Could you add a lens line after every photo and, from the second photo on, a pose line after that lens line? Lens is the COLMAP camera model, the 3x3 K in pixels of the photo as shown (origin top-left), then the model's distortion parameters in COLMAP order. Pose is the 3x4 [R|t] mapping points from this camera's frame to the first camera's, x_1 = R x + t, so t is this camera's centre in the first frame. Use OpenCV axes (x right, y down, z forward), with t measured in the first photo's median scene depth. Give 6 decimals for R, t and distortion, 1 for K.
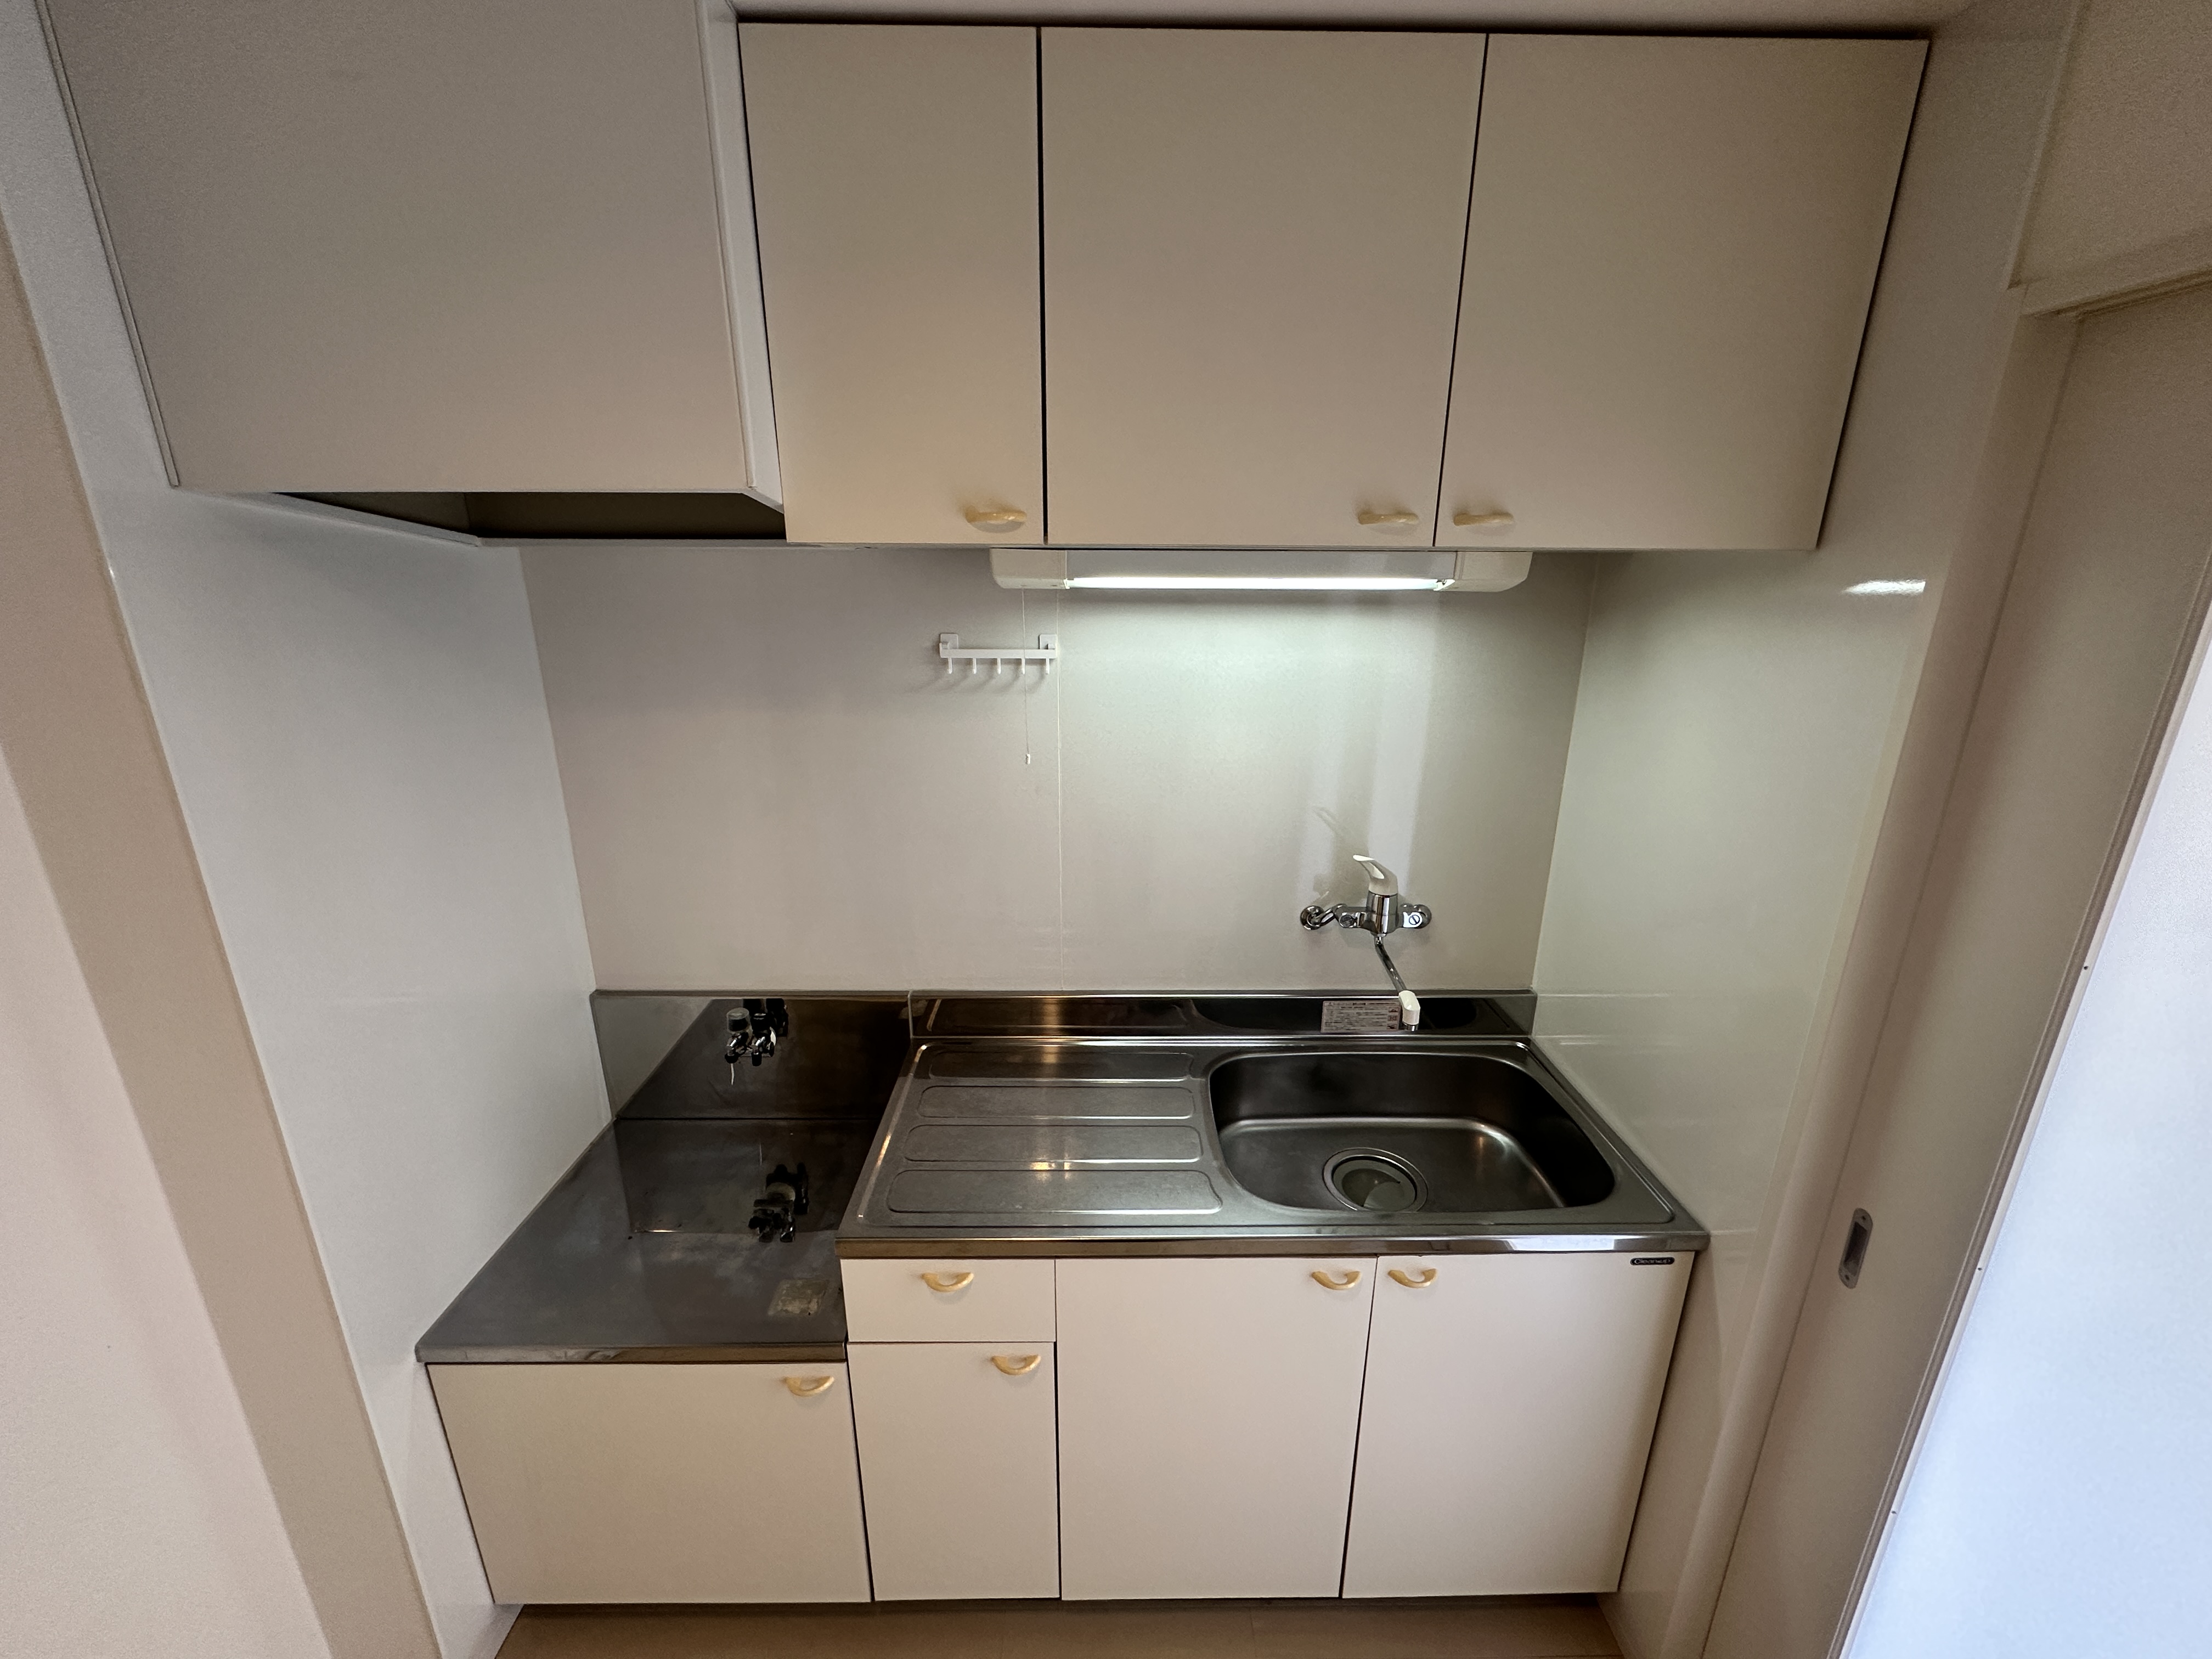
lens RADIAL K [[874.0, 0, 1109.6], [0, 874.0, 838.7], [0, 0, 1]] dist [-0.001542, -0.000173]
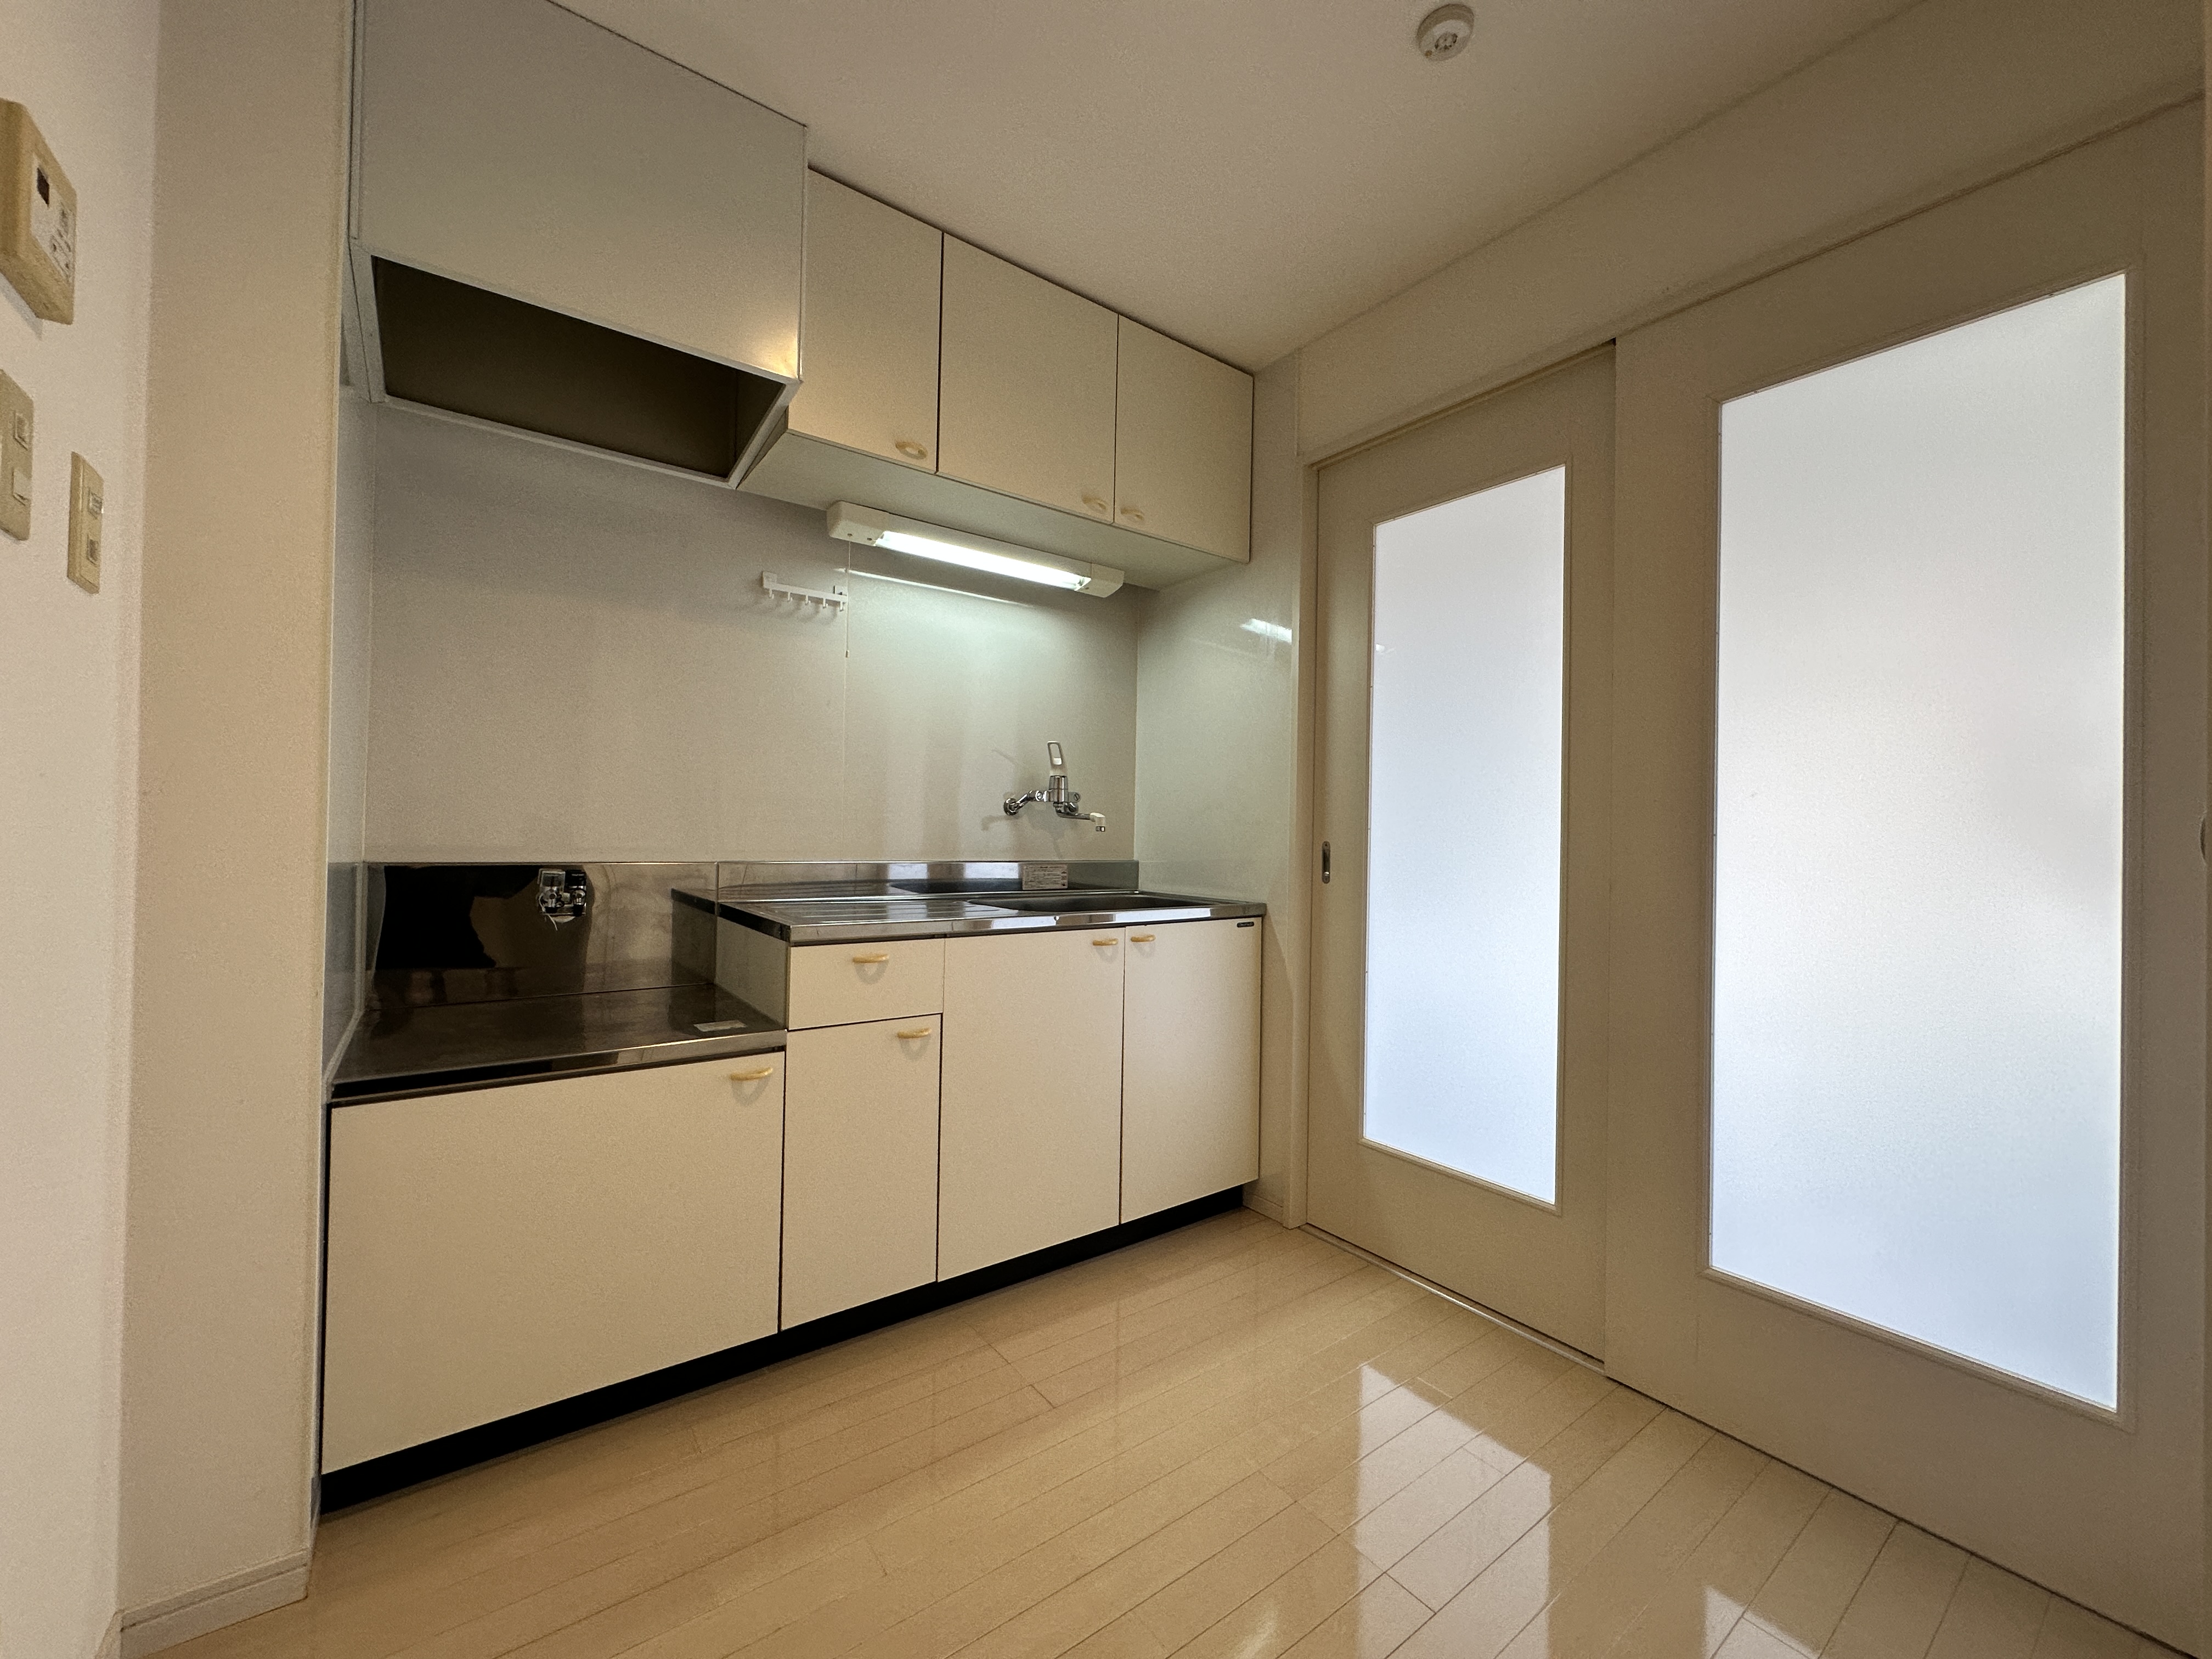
lens RADIAL K [[874.0, 0, 1108.9], [0, 874.0, 824.5], [0, 0, 1]] dist [-0.001542, -0.000173]
pose [[0.810845, 0.011753, 0.585143, -0.579795], [0.154710, 0.959930, -0.233665, 0.575770], [-0.564442, 0.279994, 0.776536, -0.262563]]
